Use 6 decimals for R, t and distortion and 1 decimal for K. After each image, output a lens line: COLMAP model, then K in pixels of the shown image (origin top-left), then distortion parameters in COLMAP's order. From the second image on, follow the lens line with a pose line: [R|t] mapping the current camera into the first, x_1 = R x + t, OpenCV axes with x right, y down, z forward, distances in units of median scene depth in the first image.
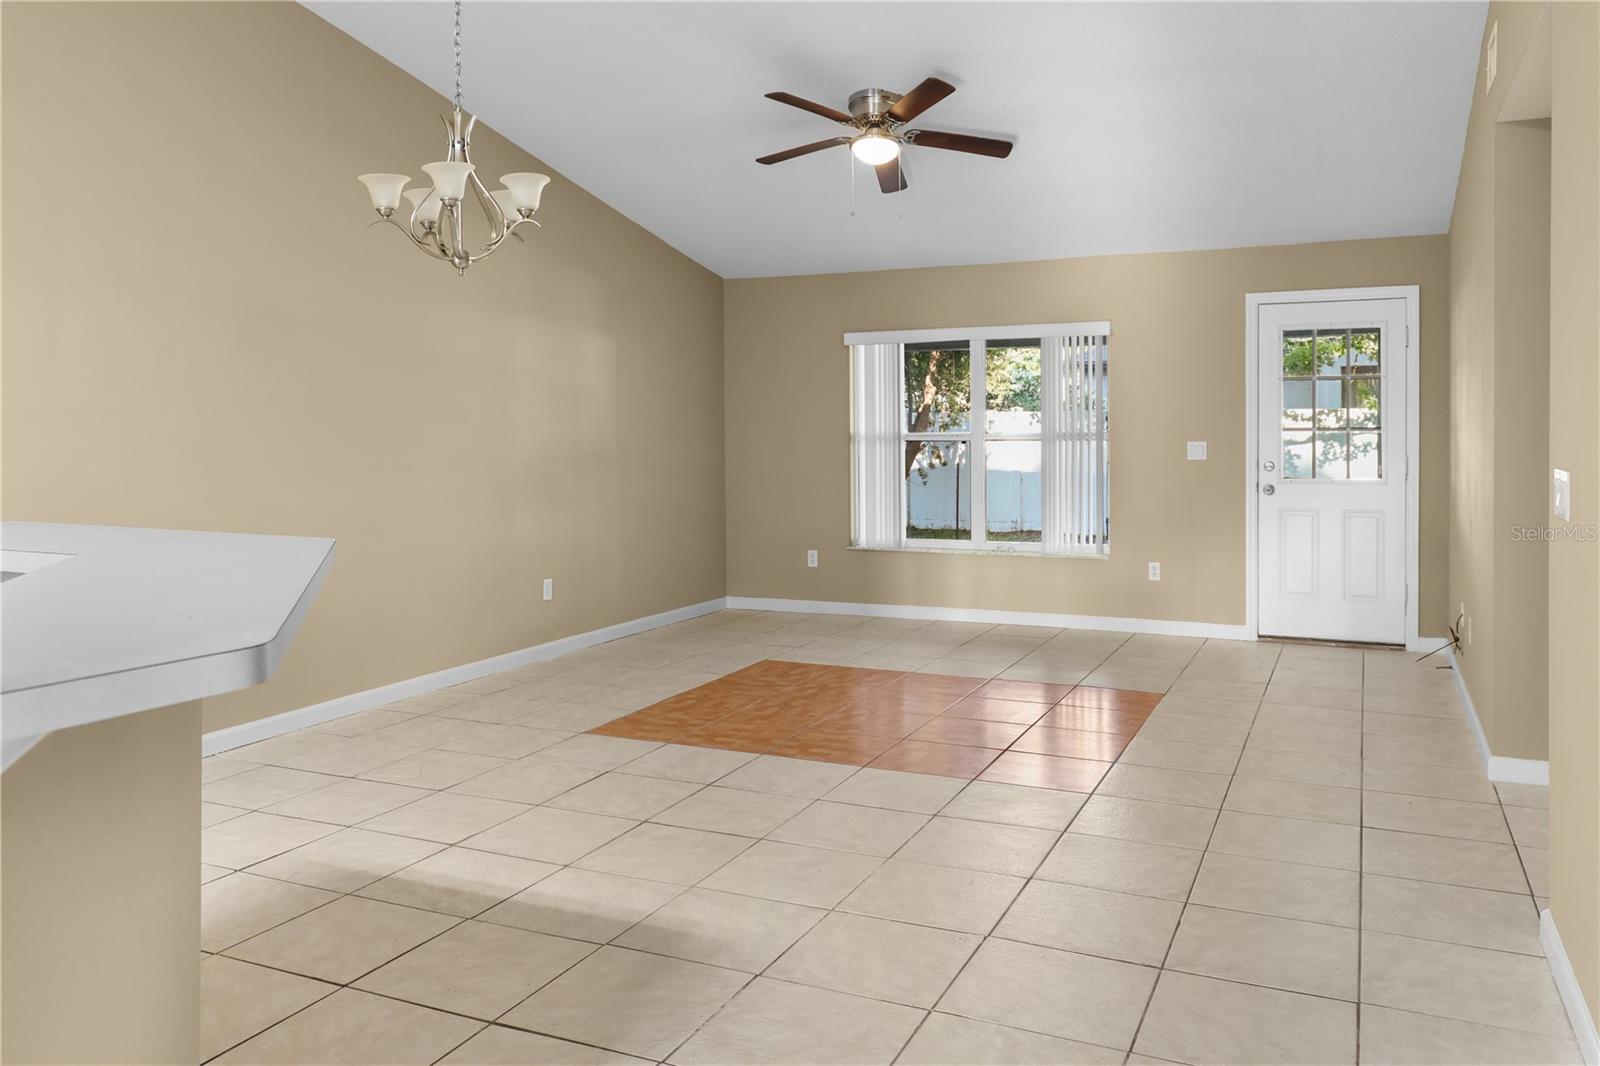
lens RADIAL K [[1213.6, 0, 799.4], [0, 1213.6, 424.6], [0, 0, 1]] dist [-0.008067, -0.001731]
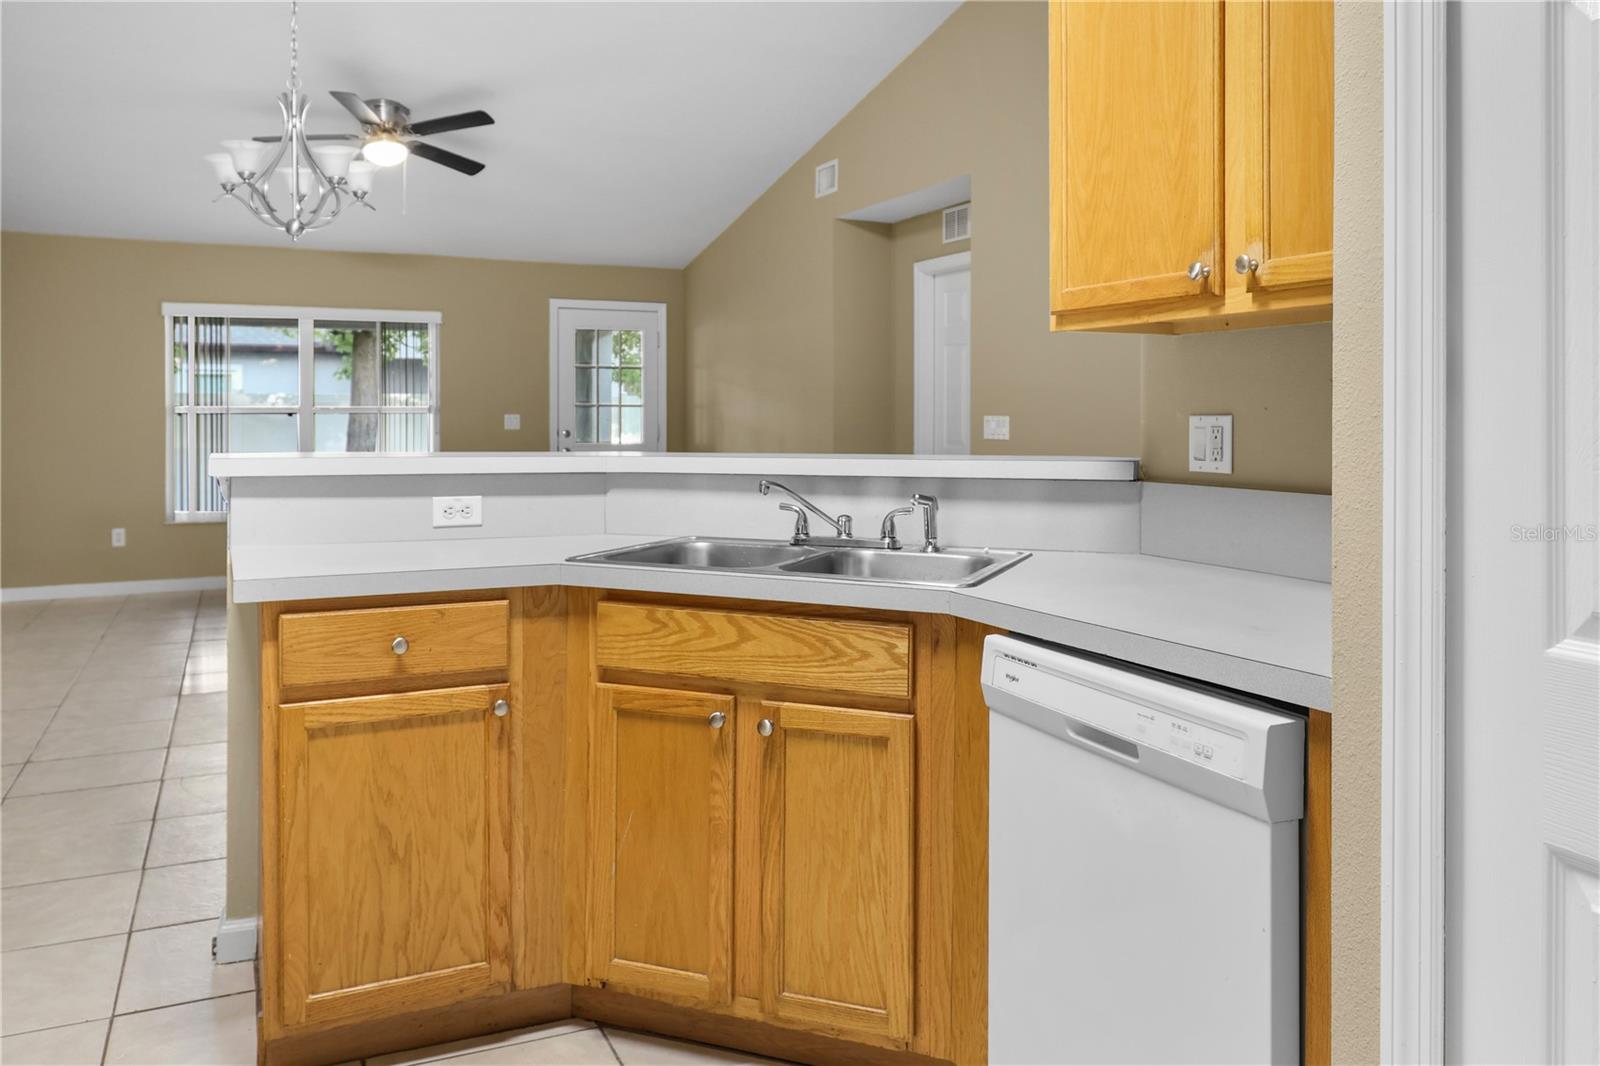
lens RADIAL K [[1213.6, 0, 799.4], [0, 1213.6, 424.6], [0, 0, 1]] dist [-0.008067, -0.001731]
pose [[0.643450, -0.000262, 0.765488, -0.471578], [-0.007269, 0.999953, 0.006452, 0.015094], [-0.765454, -0.009716, 0.643417, -0.025077]]
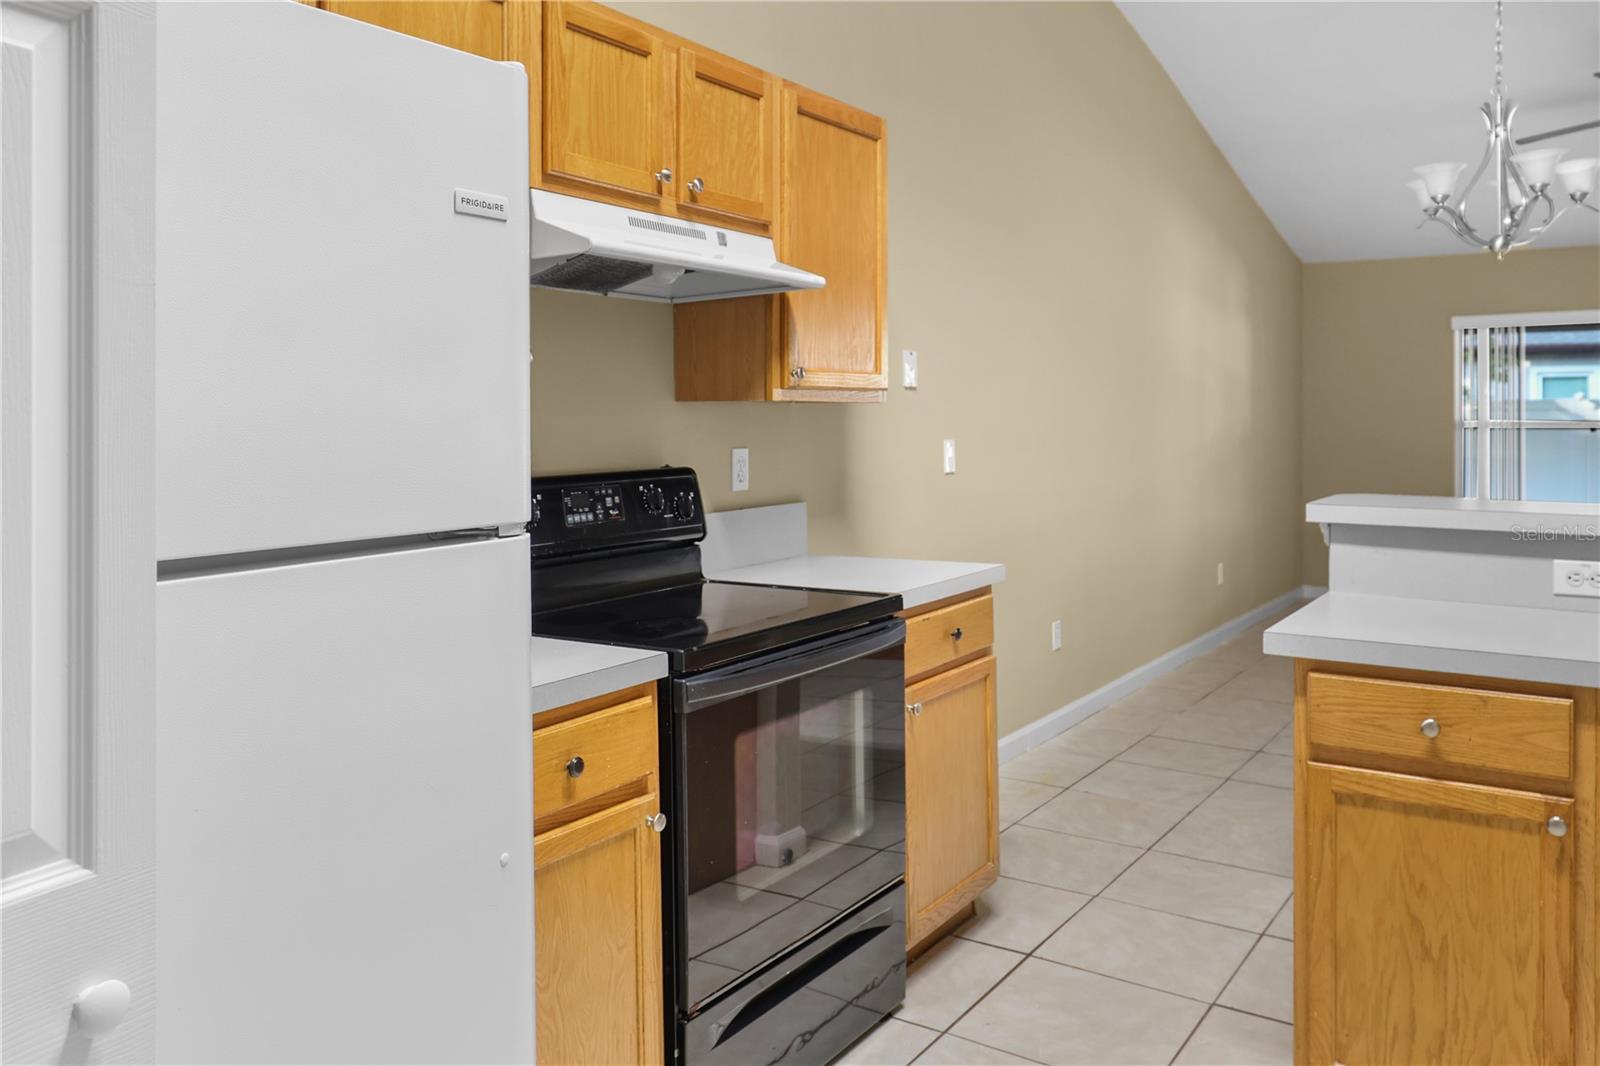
lens RADIAL K [[1213.6, 0, 799.4], [0, 1213.6, 424.6], [0, 0, 1]] dist [-0.008067, -0.001731]
pose [[0.985535, 0.000136, -0.169471, -0.394548], [0.001895, 0.999928, 0.011825, -0.001268], [0.169461, -0.011975, 0.985464, -0.053779]]
